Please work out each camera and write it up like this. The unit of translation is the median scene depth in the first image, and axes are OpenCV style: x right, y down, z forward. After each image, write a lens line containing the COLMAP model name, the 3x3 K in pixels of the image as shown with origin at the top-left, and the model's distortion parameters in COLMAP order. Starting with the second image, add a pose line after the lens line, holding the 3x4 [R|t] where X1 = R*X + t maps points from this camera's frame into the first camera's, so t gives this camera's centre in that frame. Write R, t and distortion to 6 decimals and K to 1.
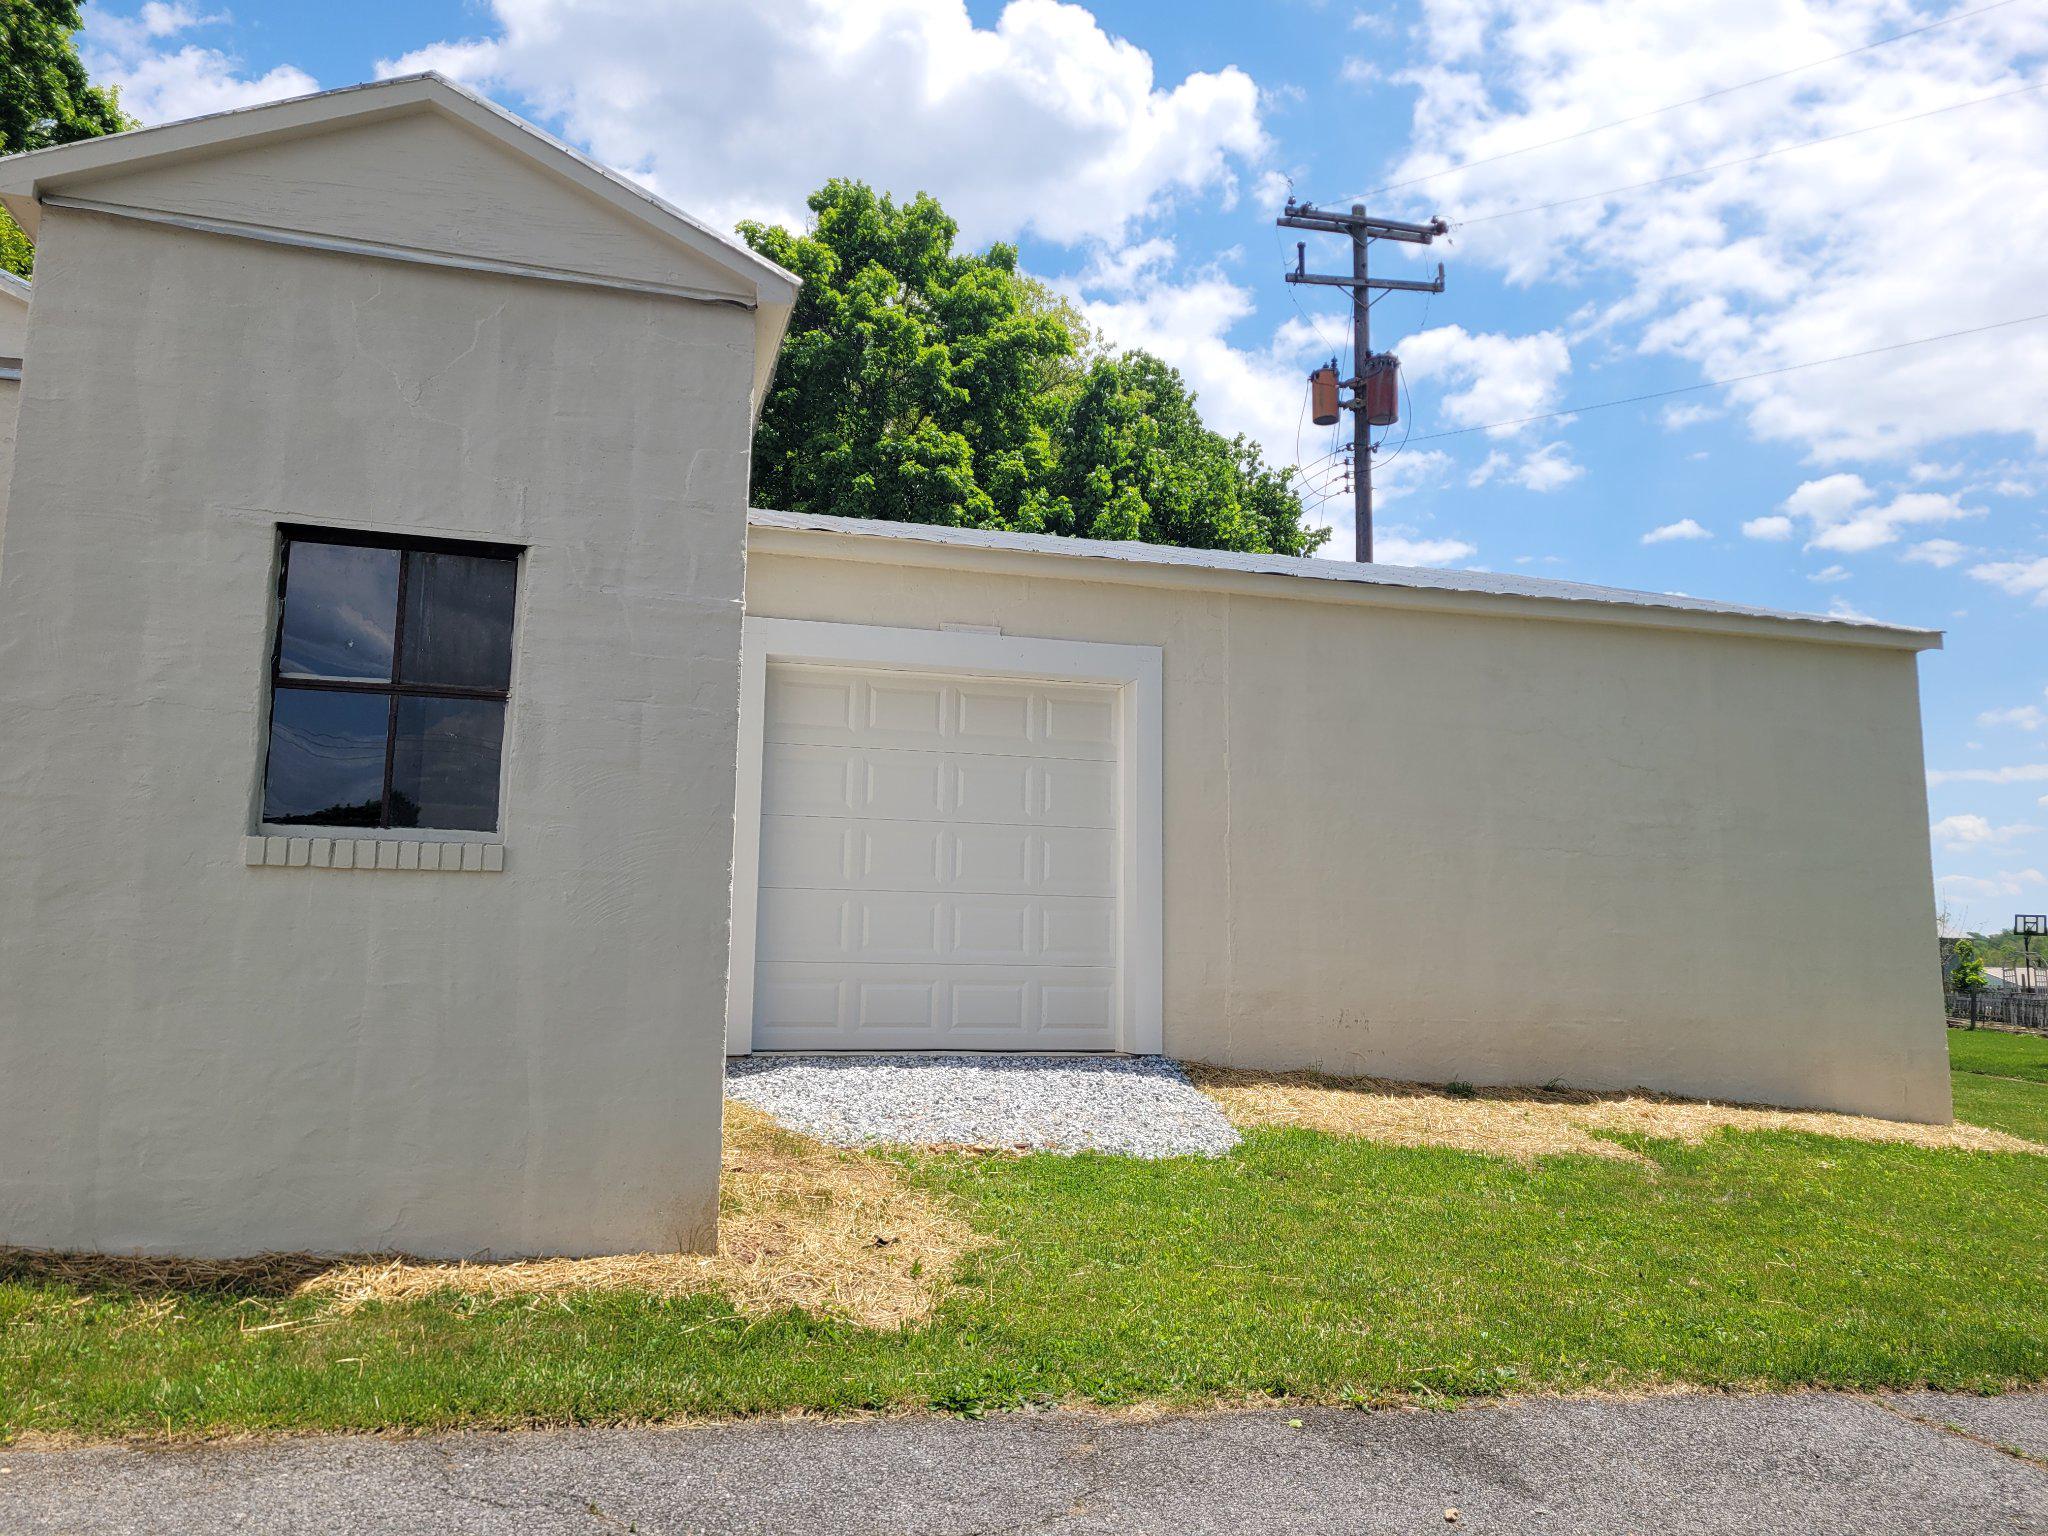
lens RADIAL K [[1550.9, 0, 1039.5], [0, 1550.9, 770.1], [0, 0, 1]] dist [0.081289, -0.038238]
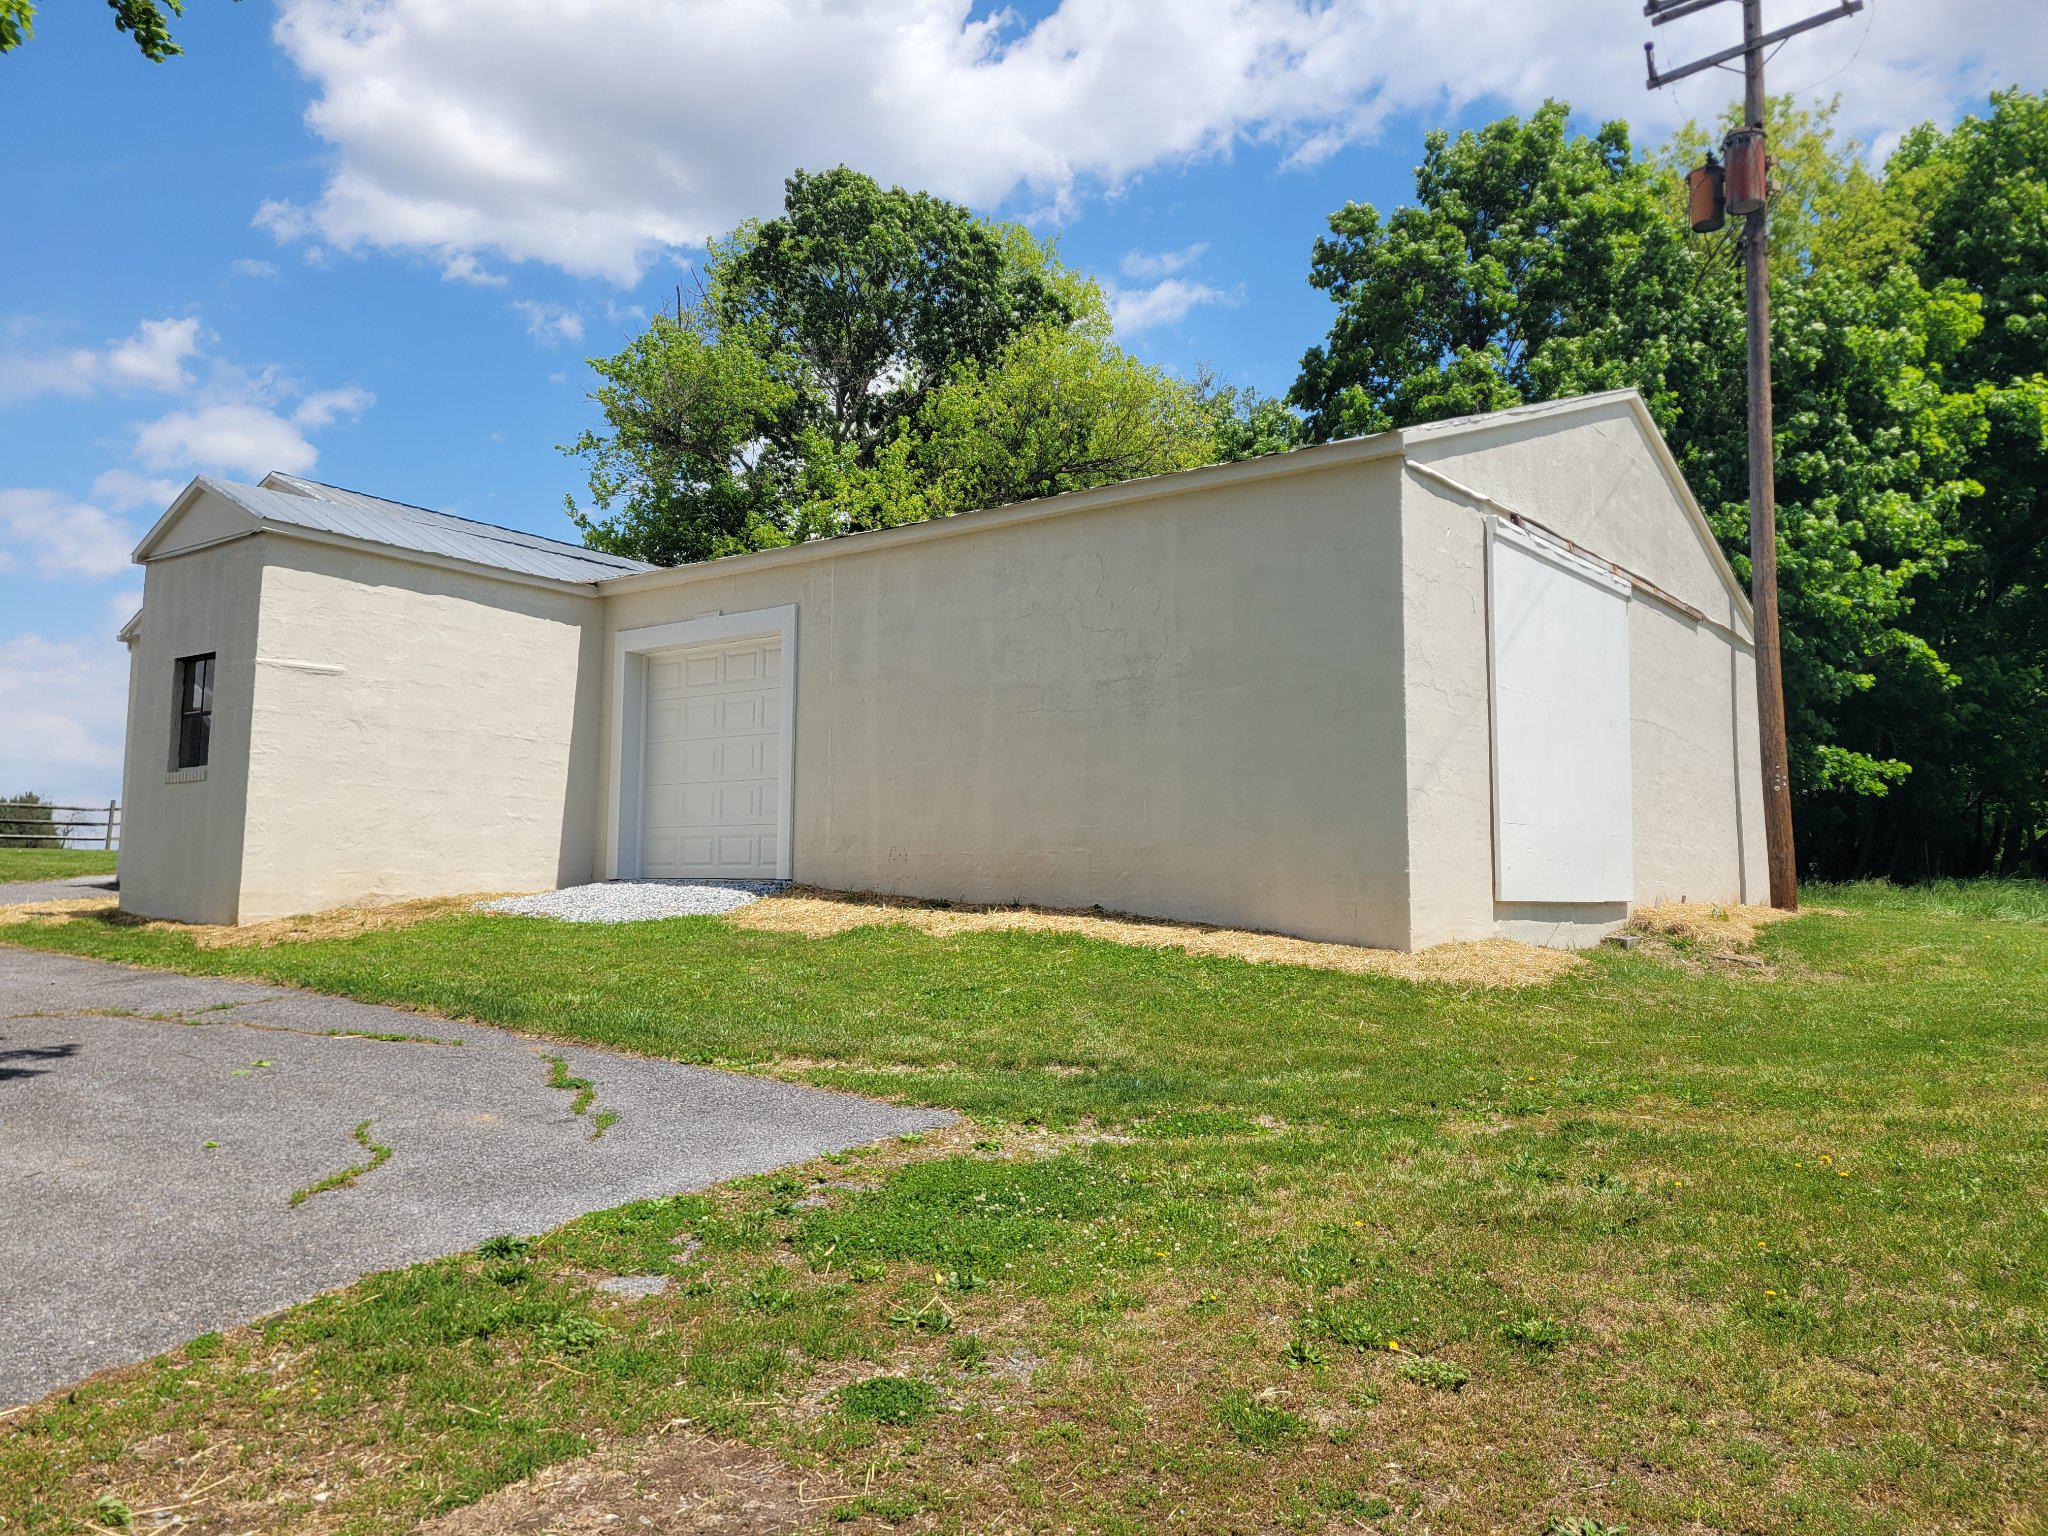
lens RADIAL K [[1550.9, 0, 1016.4], [0, 1550.9, 753.5], [0, 0, 1]] dist [0.081289, -0.038238]
pose [[0.574210, -0.084885, -0.814295, 1.165410], [0.100369, 0.994407, -0.032885, 0.109453], [0.812532, -0.062847, 0.579519, 0.267025]]
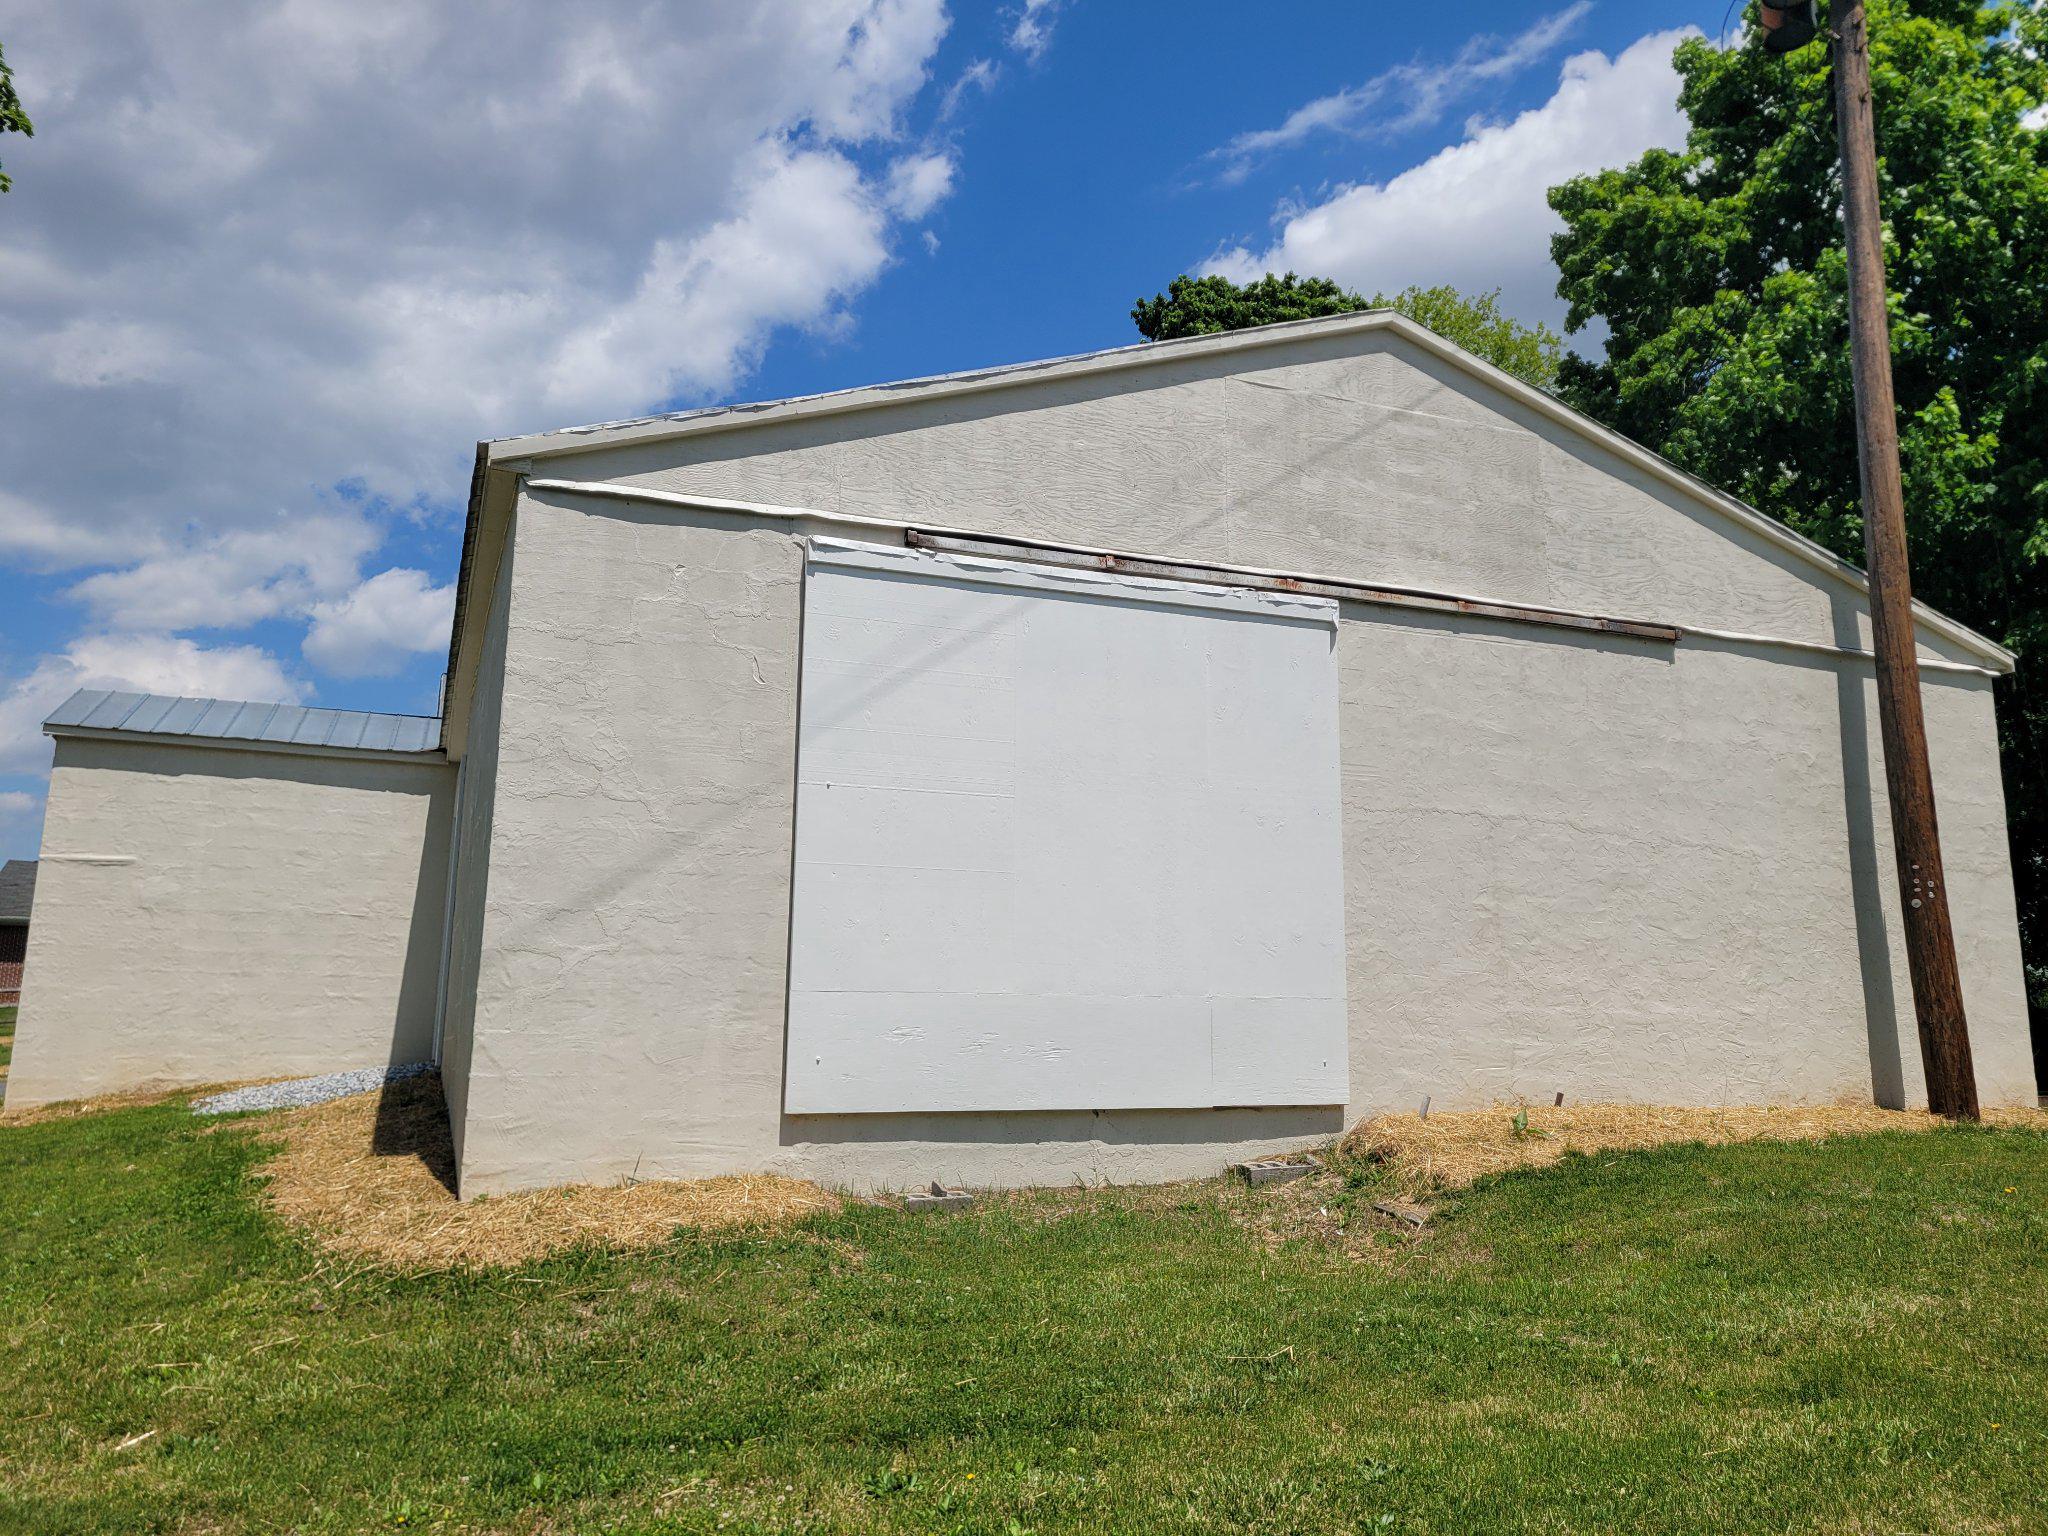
lens RADIAL K [[1550.9, 0, 1025.8], [0, 1550.9, 767.5], [0, 0, 1]] dist [0.081289, -0.038238]
pose [[0.077127, -0.184870, -0.979732, 1.194319], [0.116365, 0.977612, -0.175310, 0.187883], [0.990207, -0.100485, 0.096913, 1.159717]]
